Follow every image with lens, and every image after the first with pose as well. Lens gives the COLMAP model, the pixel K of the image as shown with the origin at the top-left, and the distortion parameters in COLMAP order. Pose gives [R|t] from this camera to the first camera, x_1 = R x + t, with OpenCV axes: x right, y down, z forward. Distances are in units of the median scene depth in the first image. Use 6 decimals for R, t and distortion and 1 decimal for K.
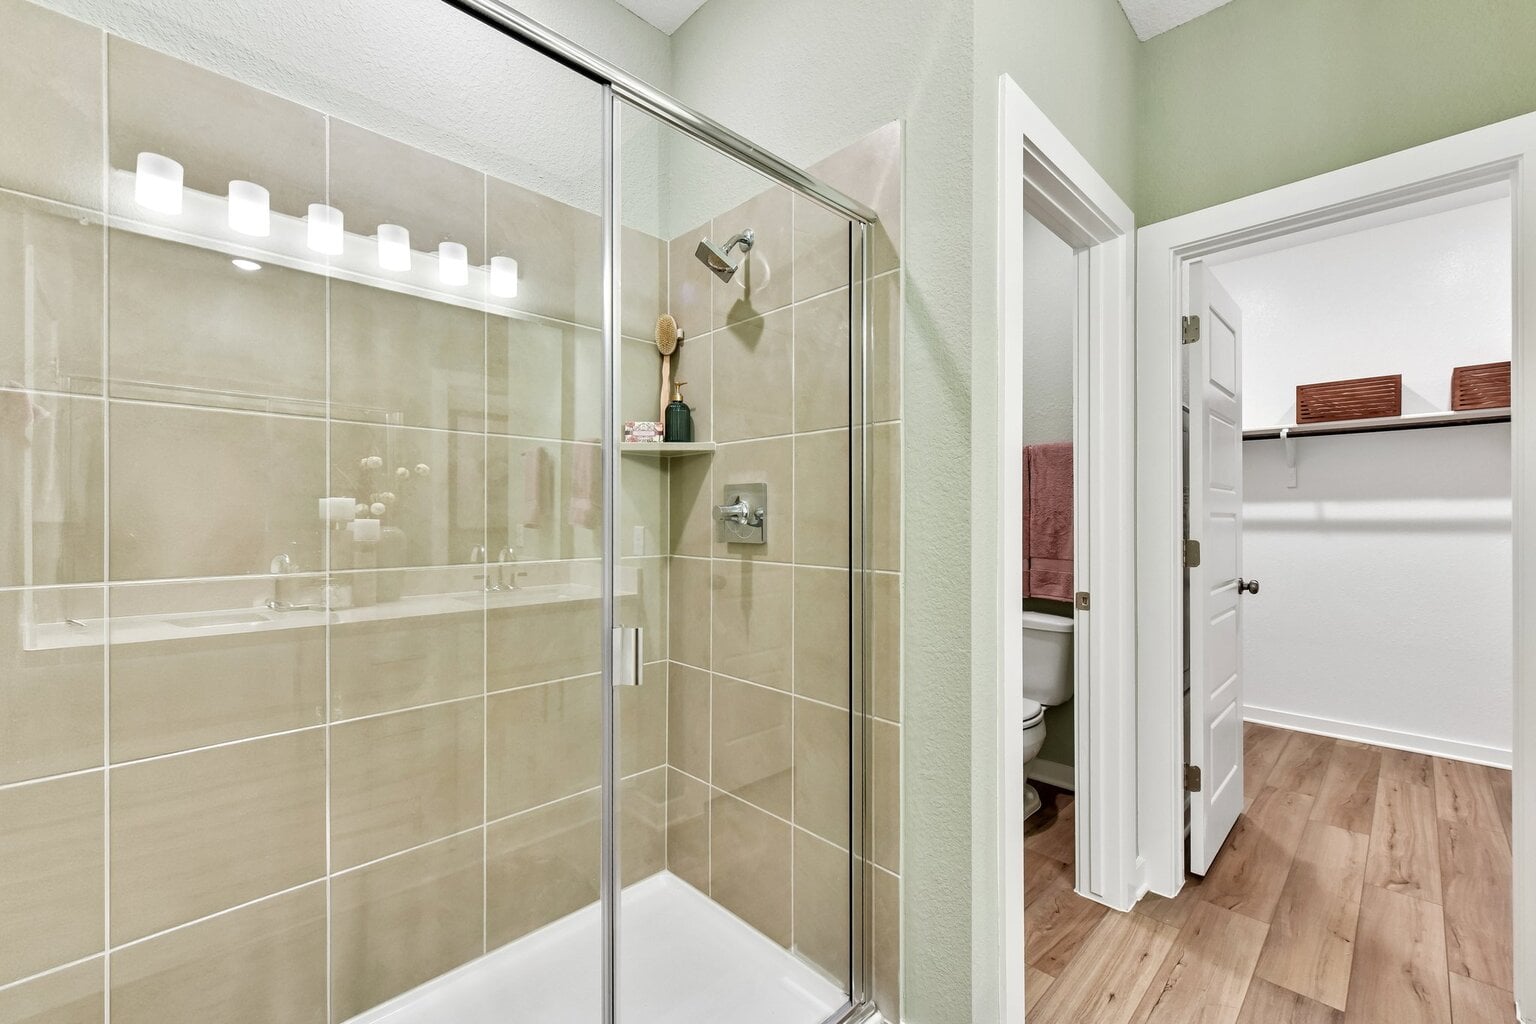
lens RADIAL K [[631.3, 0, 767.7], [0, 631.3, 521.9], [0, 0, 1]] dist [-0.001898, -0.000405]
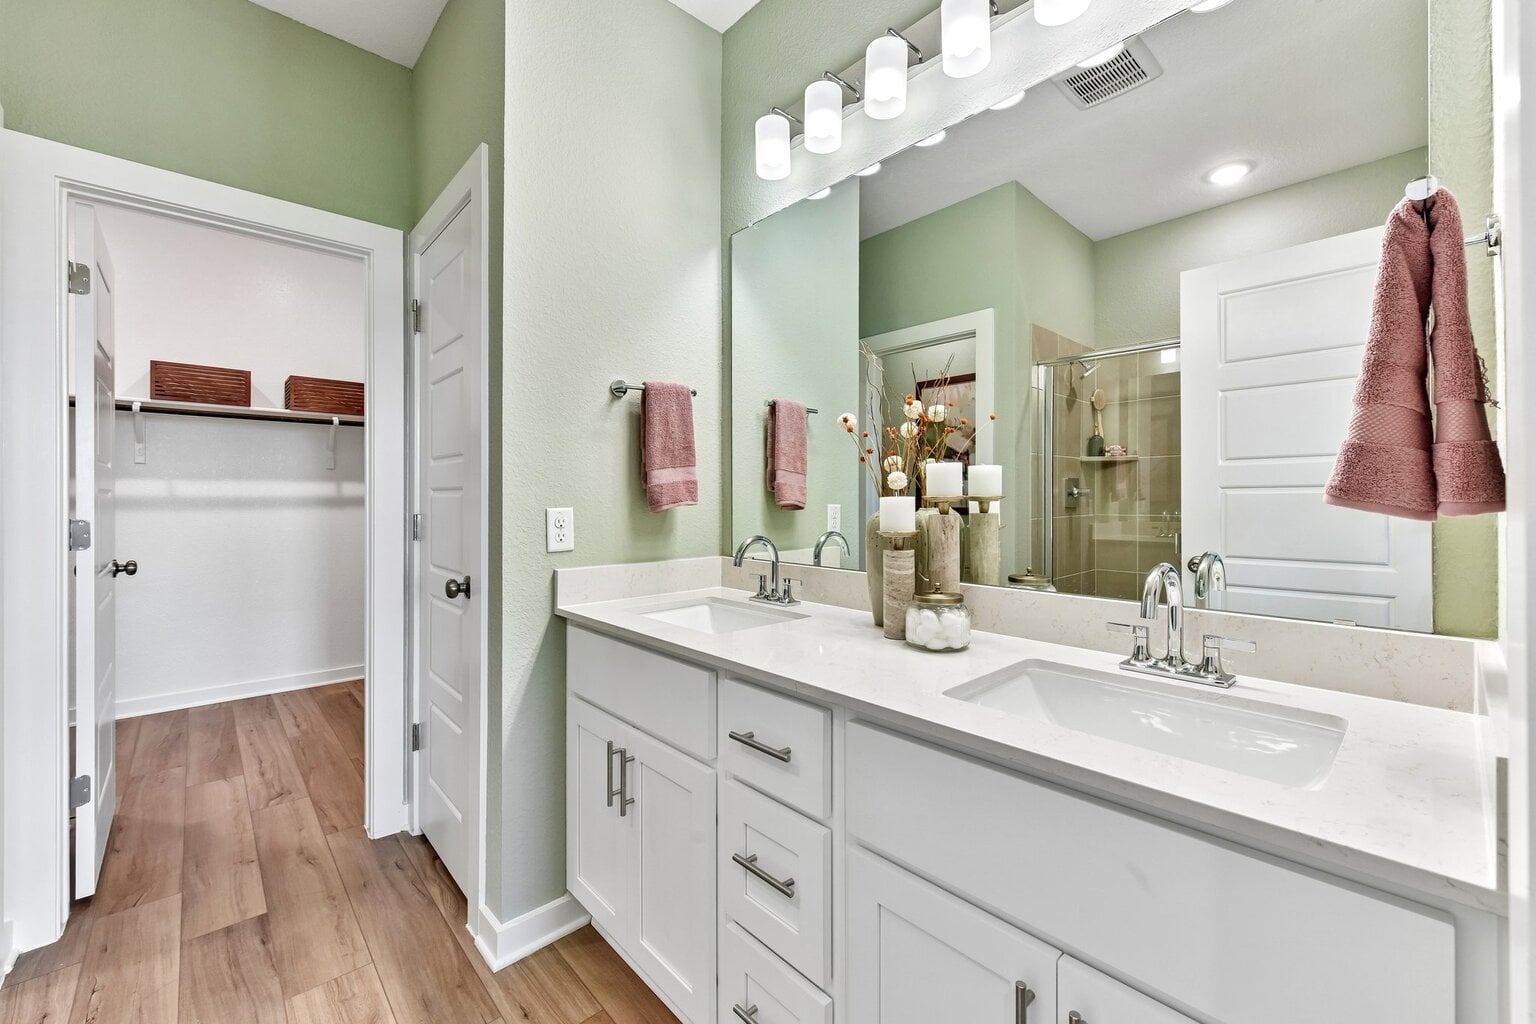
lens RADIAL K [[631.3, 0, 767.7], [0, 631.3, 521.9], [0, 0, 1]] dist [-0.001898, -0.000405]
pose [[0.040785, -0.035700, 0.998530, -0.135793], [0.000704, 0.999362, 0.035701, 0.001214], [-0.999168, -0.000753, 0.040784, 0.005645]]
